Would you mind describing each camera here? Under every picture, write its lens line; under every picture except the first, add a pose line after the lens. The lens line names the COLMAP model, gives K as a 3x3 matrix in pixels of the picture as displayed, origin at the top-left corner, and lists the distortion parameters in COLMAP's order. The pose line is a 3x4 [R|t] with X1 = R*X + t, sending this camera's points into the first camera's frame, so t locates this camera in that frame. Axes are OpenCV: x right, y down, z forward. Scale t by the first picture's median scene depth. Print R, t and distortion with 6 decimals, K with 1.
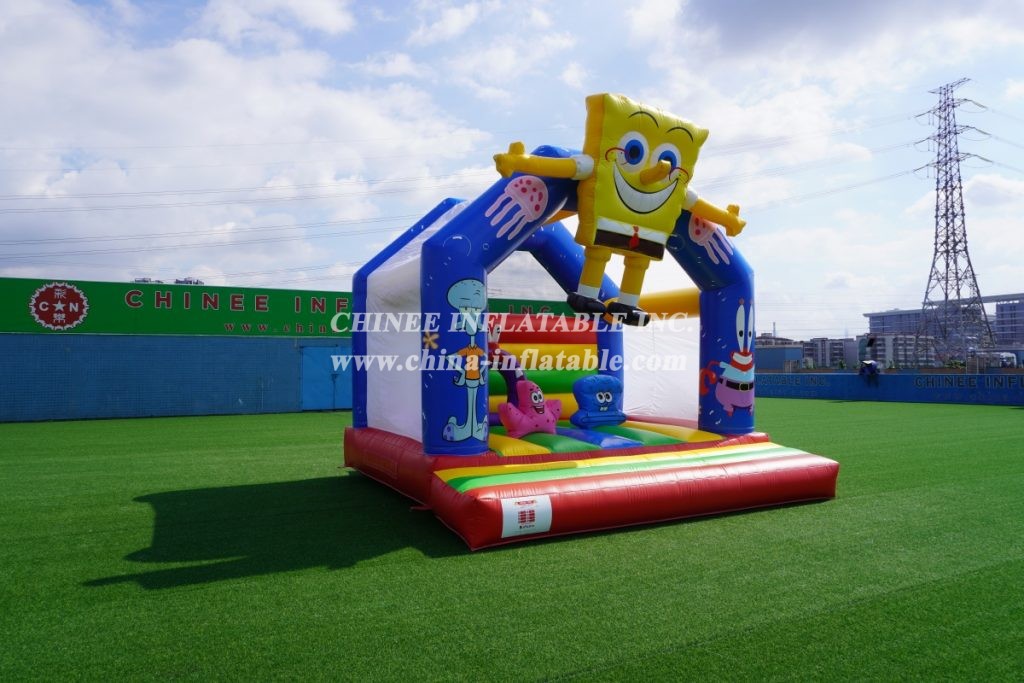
lens RADIAL K [[687.0, 0, 512.0], [0, 687.0, 341.5], [0, 0, 1]] dist [-0.068566, 0.059246]
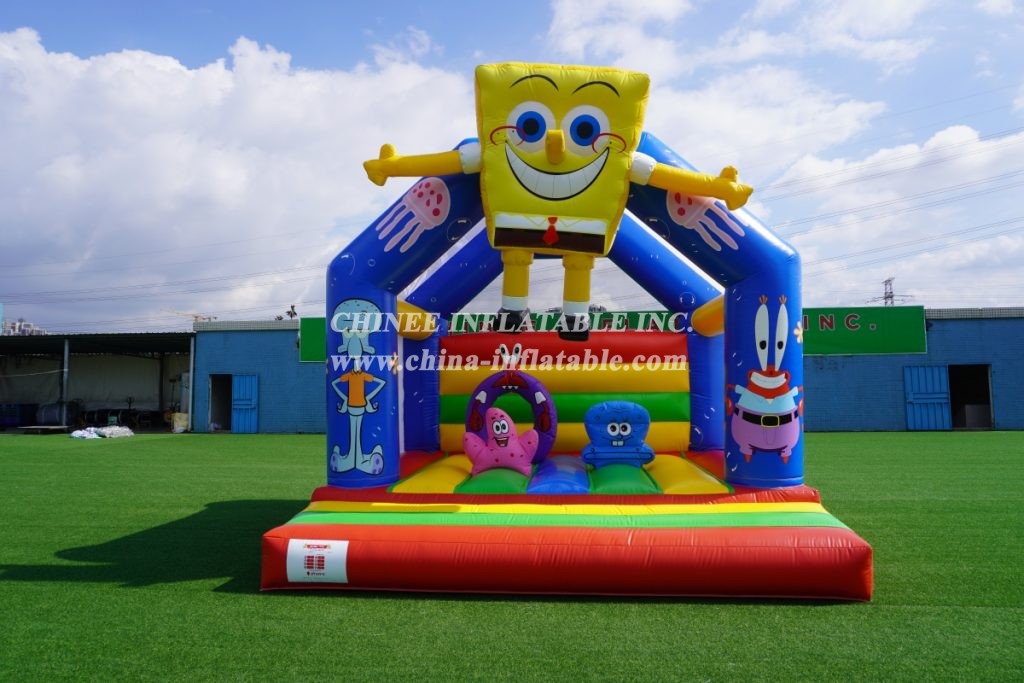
lens RADIAL K [[687.0, 0, 512.0], [0, 687.0, 341.5], [0, 0, 1]] dist [-0.068566, 0.059246]
pose [[0.842233, -0.037697, -0.537795, 0.548154], [0.023334, 0.999166, -0.033494, 0.002655], [0.538609, 0.015661, 0.842410, 0.292002]]
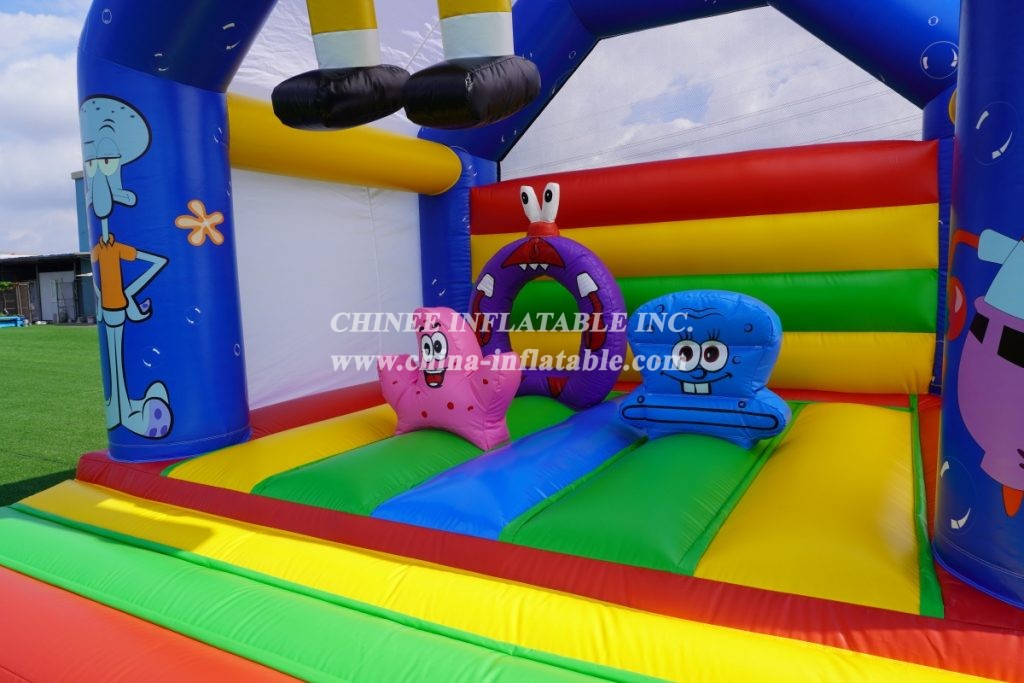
lens RADIAL K [[687.0, 0, 512.0], [0, 687.0, 341.5], [0, 0, 1]] dist [-0.068566, 0.059246]
pose [[0.546621, 0.062019, -0.835080, 0.437880], [0.055440, 0.992385, 0.109991, 0.035986], [0.835543, -0.106420, 0.539020, 0.860159]]
